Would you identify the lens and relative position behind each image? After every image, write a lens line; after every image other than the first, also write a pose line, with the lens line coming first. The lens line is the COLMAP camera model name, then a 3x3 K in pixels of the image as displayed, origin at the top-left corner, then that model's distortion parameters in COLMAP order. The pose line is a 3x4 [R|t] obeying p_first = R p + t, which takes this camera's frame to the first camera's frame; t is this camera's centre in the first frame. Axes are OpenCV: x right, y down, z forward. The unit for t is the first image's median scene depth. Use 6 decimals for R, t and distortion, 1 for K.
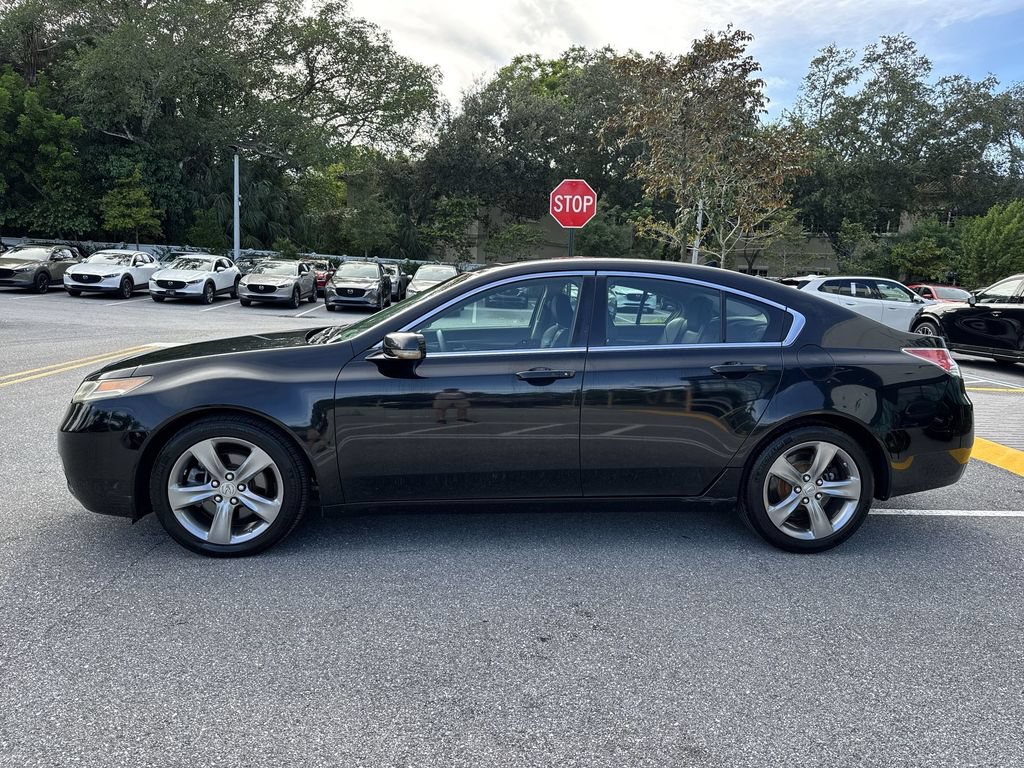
lens RADIAL K [[717.6, 0, 519.1], [0, 717.6, 390.9], [0, 0, 1]] dist [0.037744, -0.049907]
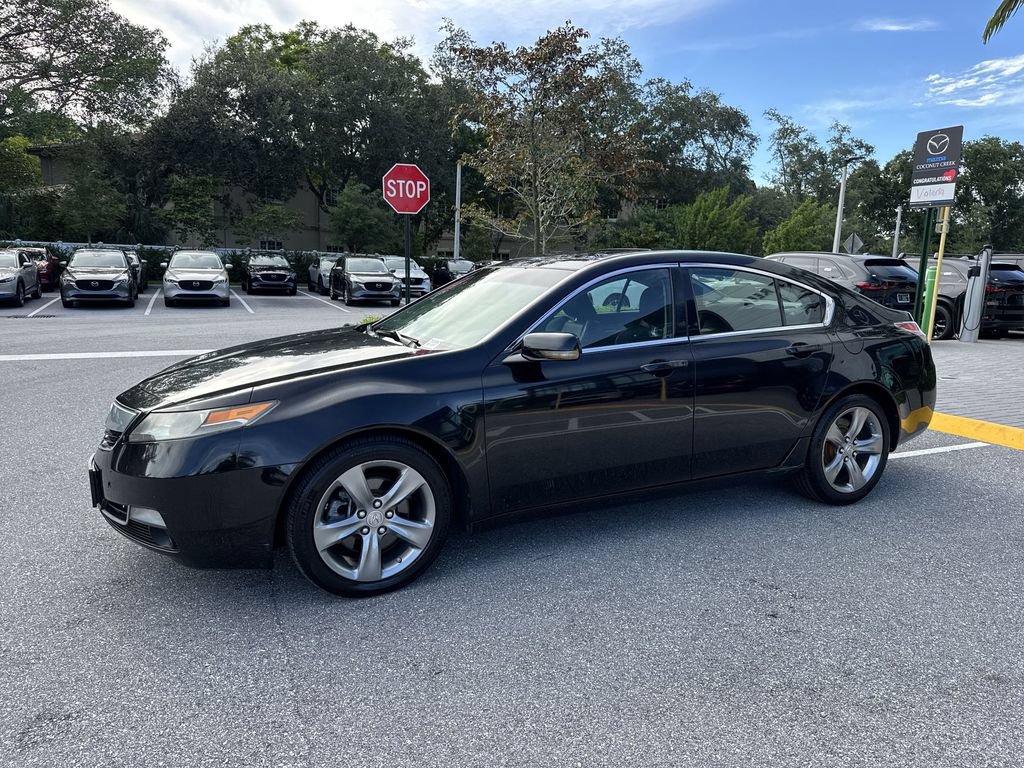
lens RADIAL K [[717.6, 0, 509.8], [0, 717.6, 385.4], [0, 0, 1]] dist [0.037744, -0.049907]
pose [[0.936567, -0.077400, 0.341835, -0.149046], [0.071951, 0.996998, 0.028614, -0.011226], [-0.343024, -0.002203, 0.939324, 0.030145]]
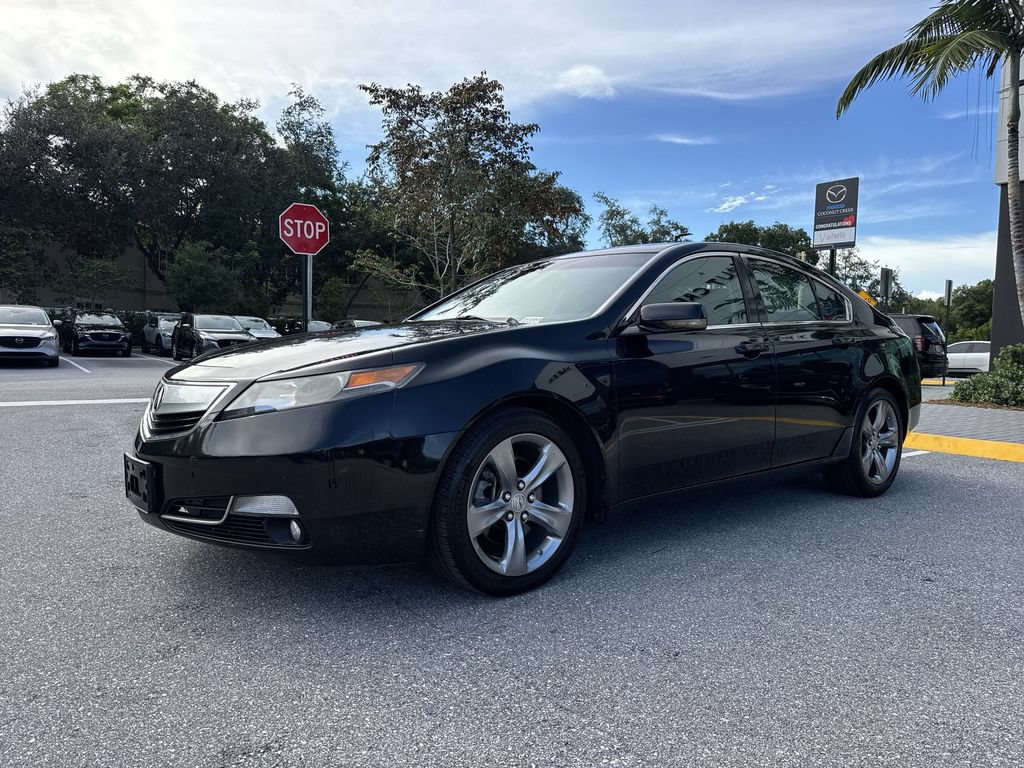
lens RADIAL K [[717.6, 0, 509.7], [0, 717.6, 378.9], [0, 0, 1]] dist [0.037744, -0.049907]
pose [[0.832124, -0.047847, 0.552521, -0.229528], [0.096542, 0.993557, -0.059358, 0.013906], [-0.546121, 0.102734, 0.831383, 0.097624]]
